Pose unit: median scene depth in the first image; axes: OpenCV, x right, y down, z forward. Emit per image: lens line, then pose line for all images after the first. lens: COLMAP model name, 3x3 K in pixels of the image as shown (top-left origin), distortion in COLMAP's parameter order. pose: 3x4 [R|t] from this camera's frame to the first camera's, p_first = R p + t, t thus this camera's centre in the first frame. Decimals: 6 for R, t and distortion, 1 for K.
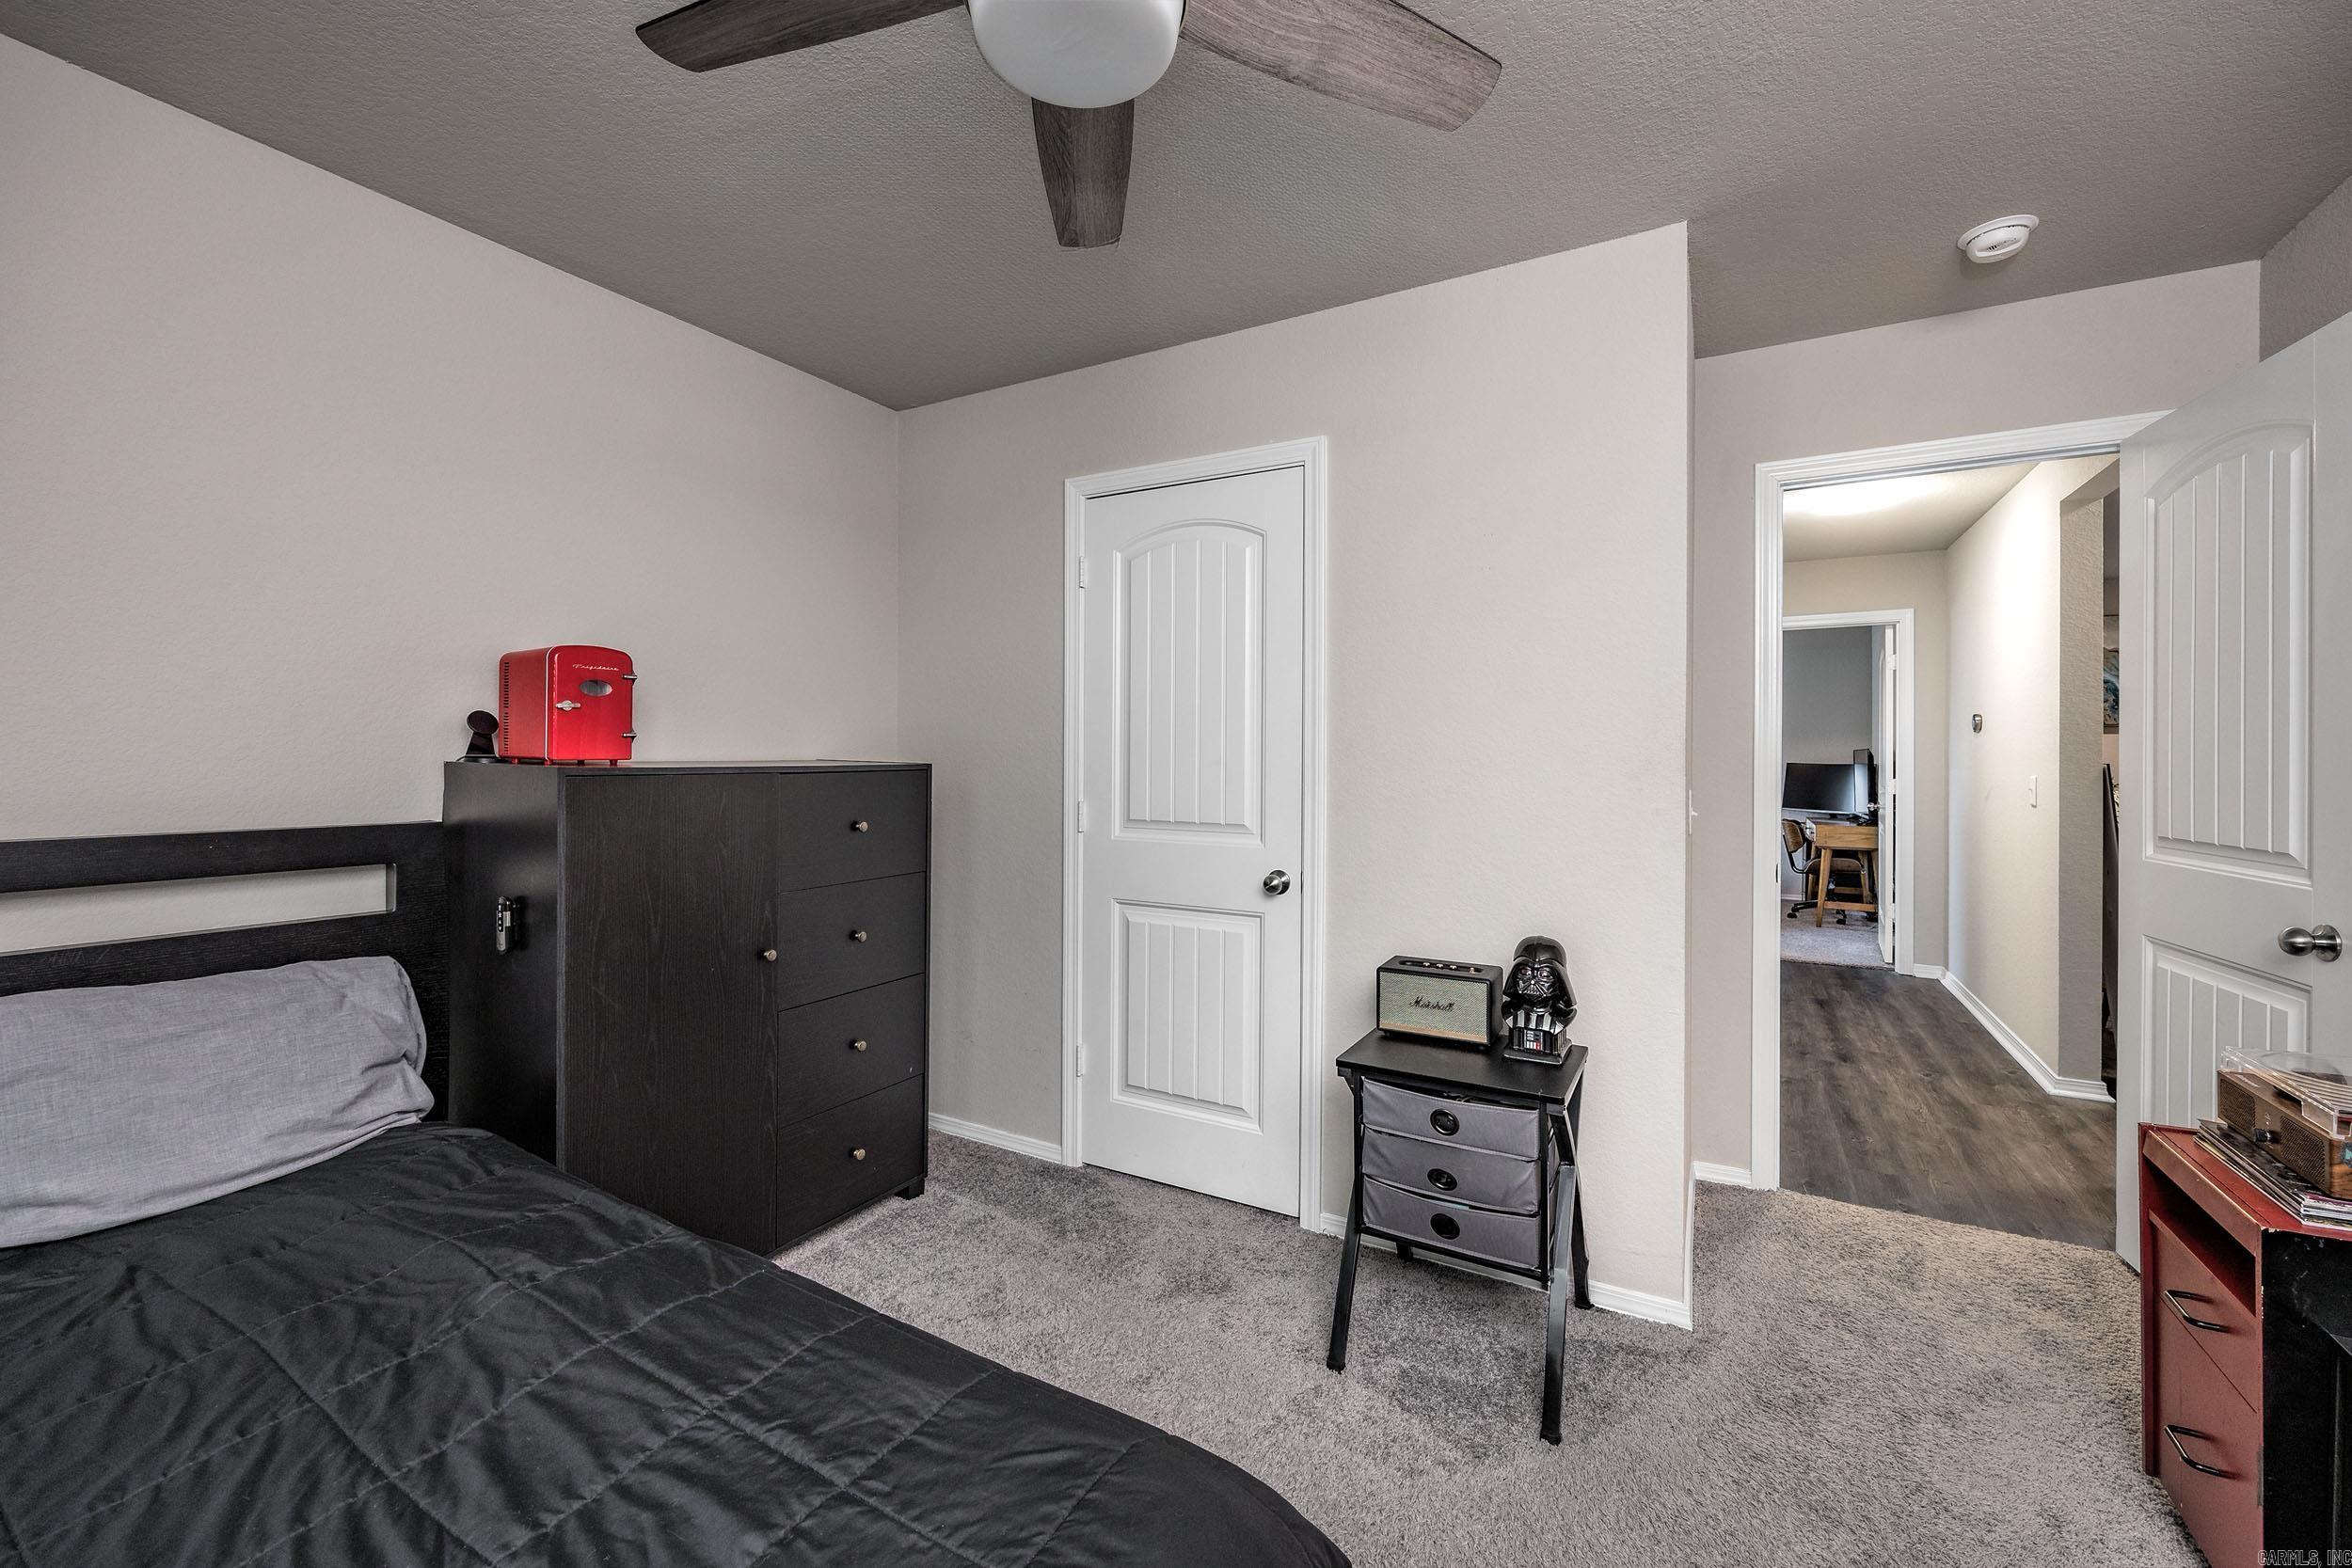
lens RADIAL K [[960.5, 0, 1172.5], [0, 960.5, 770.0], [0, 0, 1]] dist [-0.000500, -0.000059]
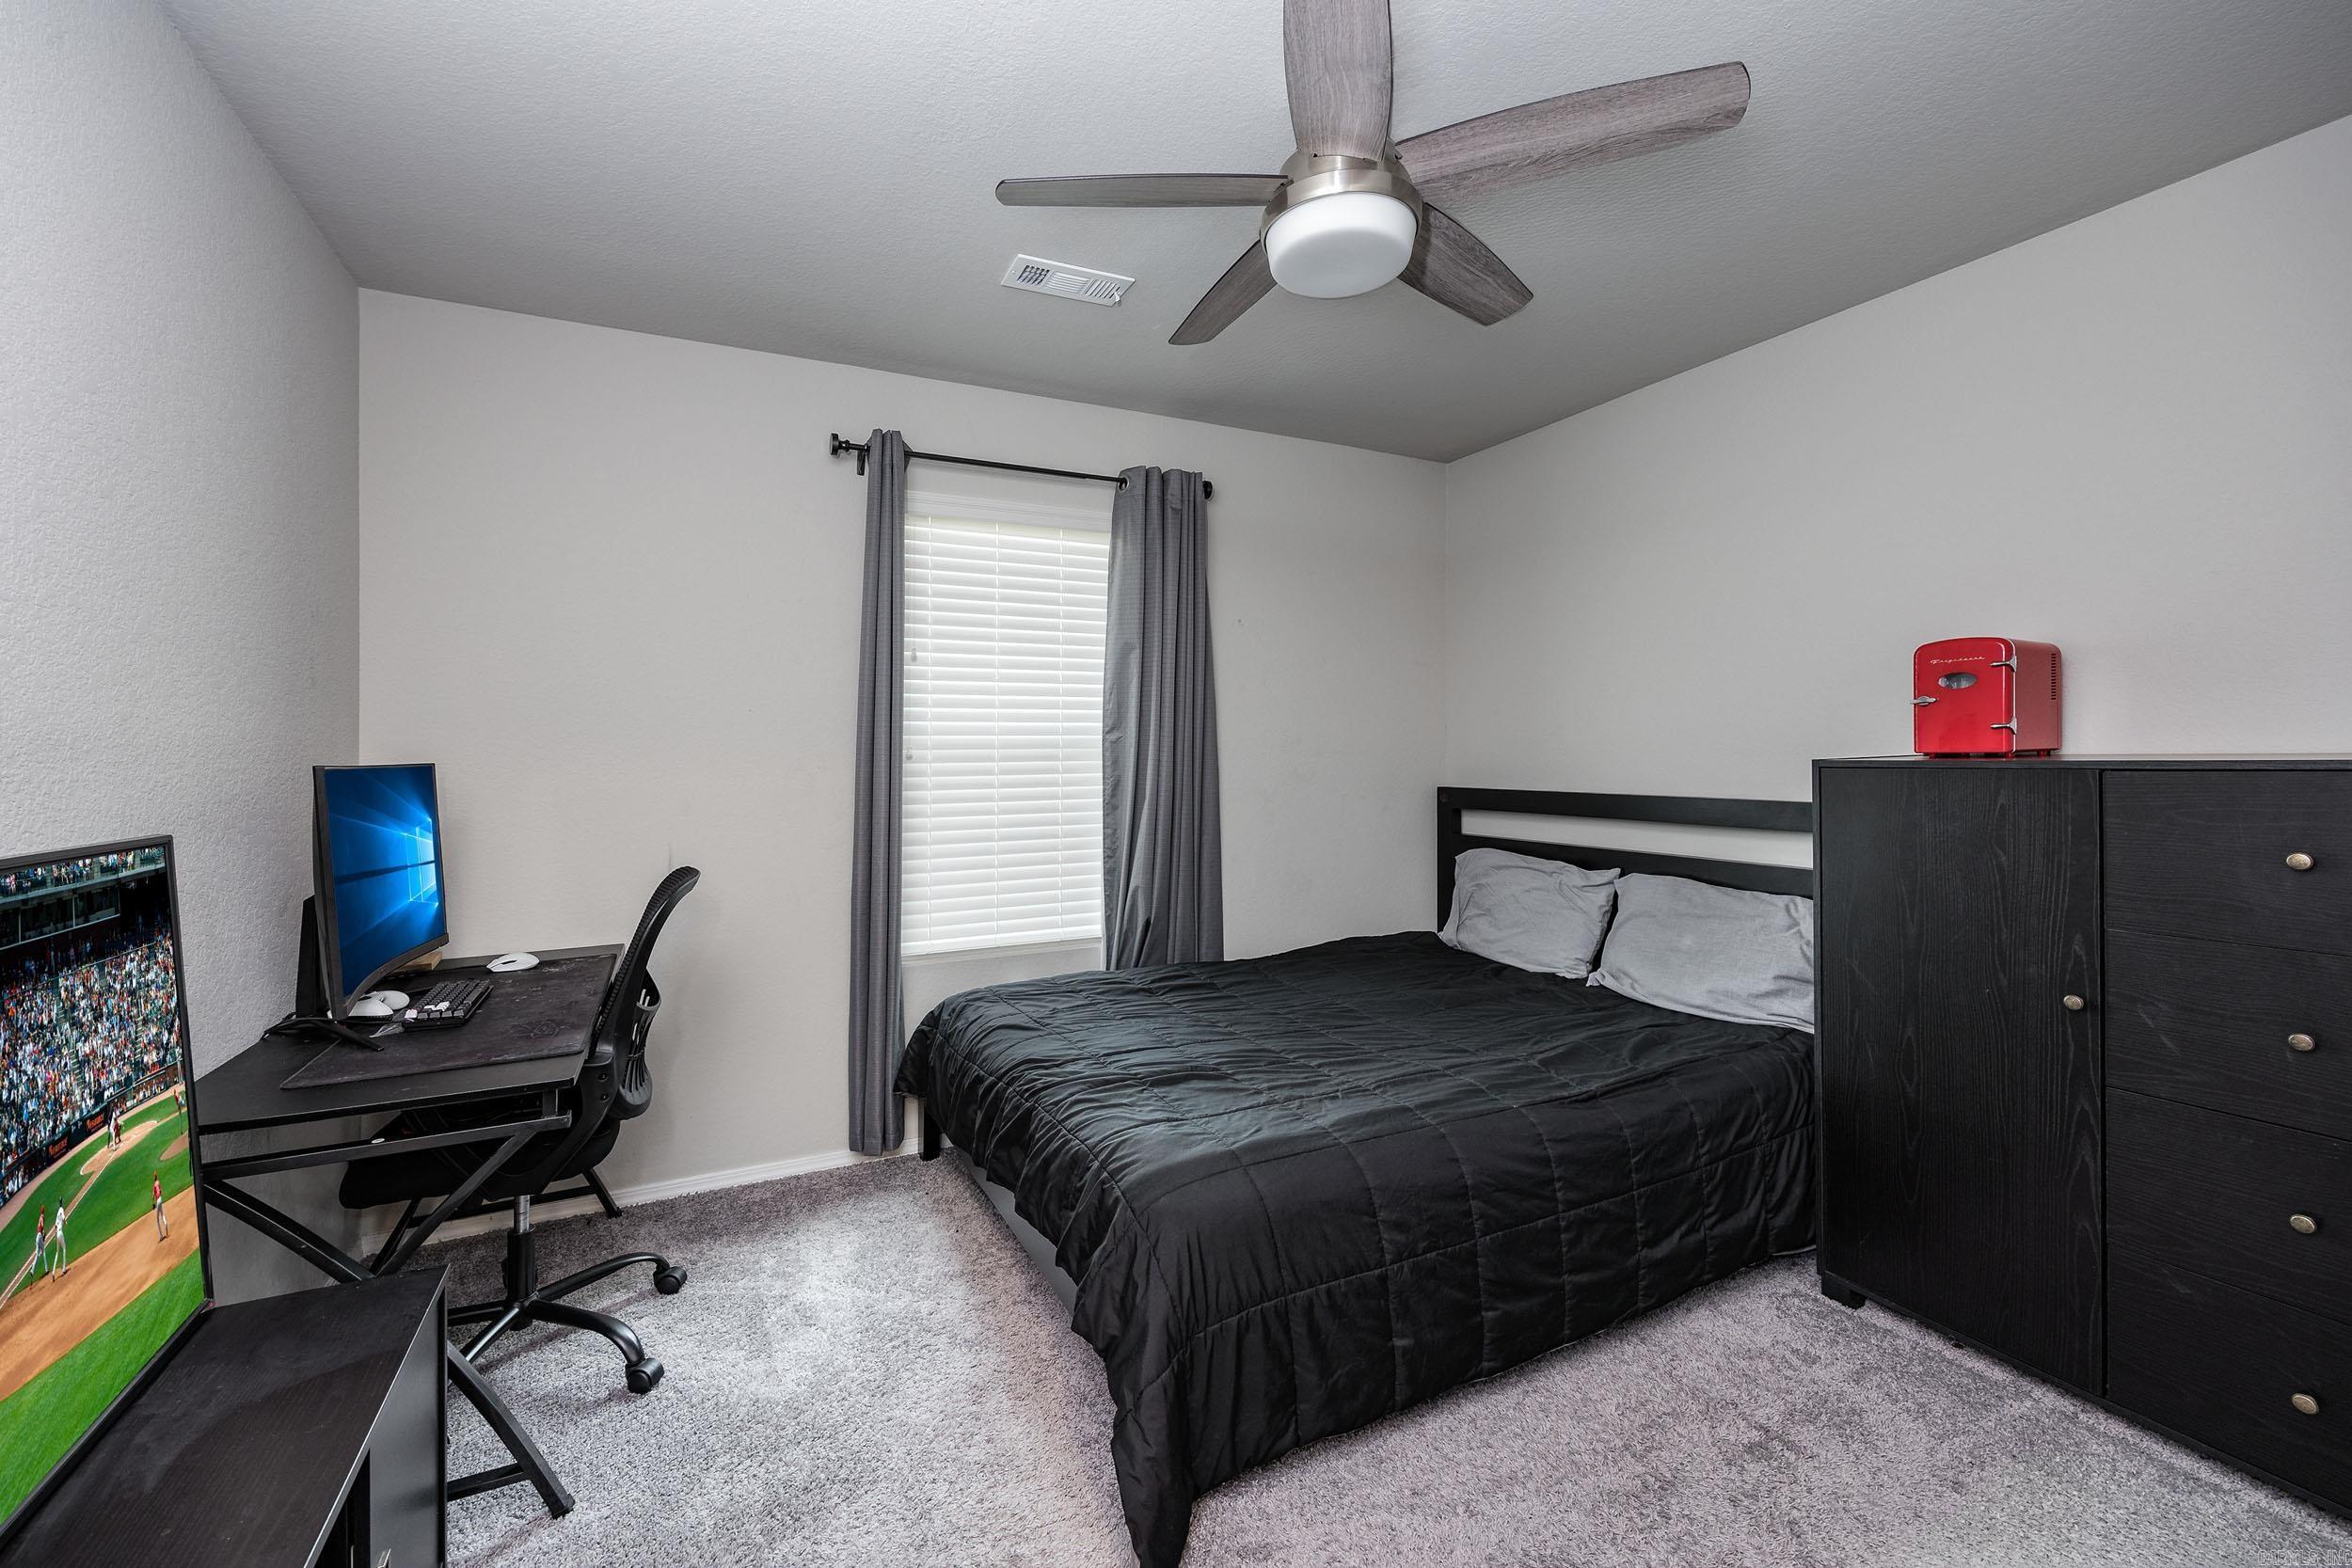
lens RADIAL K [[960.5, 0, 1174.3], [0, 960.5, 765.2], [0, 0, 1]] dist [-0.000500, -0.000059]
pose [[-0.555619, 0.005670, -0.831418, 0.744714], [-0.005446, 0.999930, 0.010459, -0.003326], [0.831419, 0.010339, -0.555549, 0.976852]]
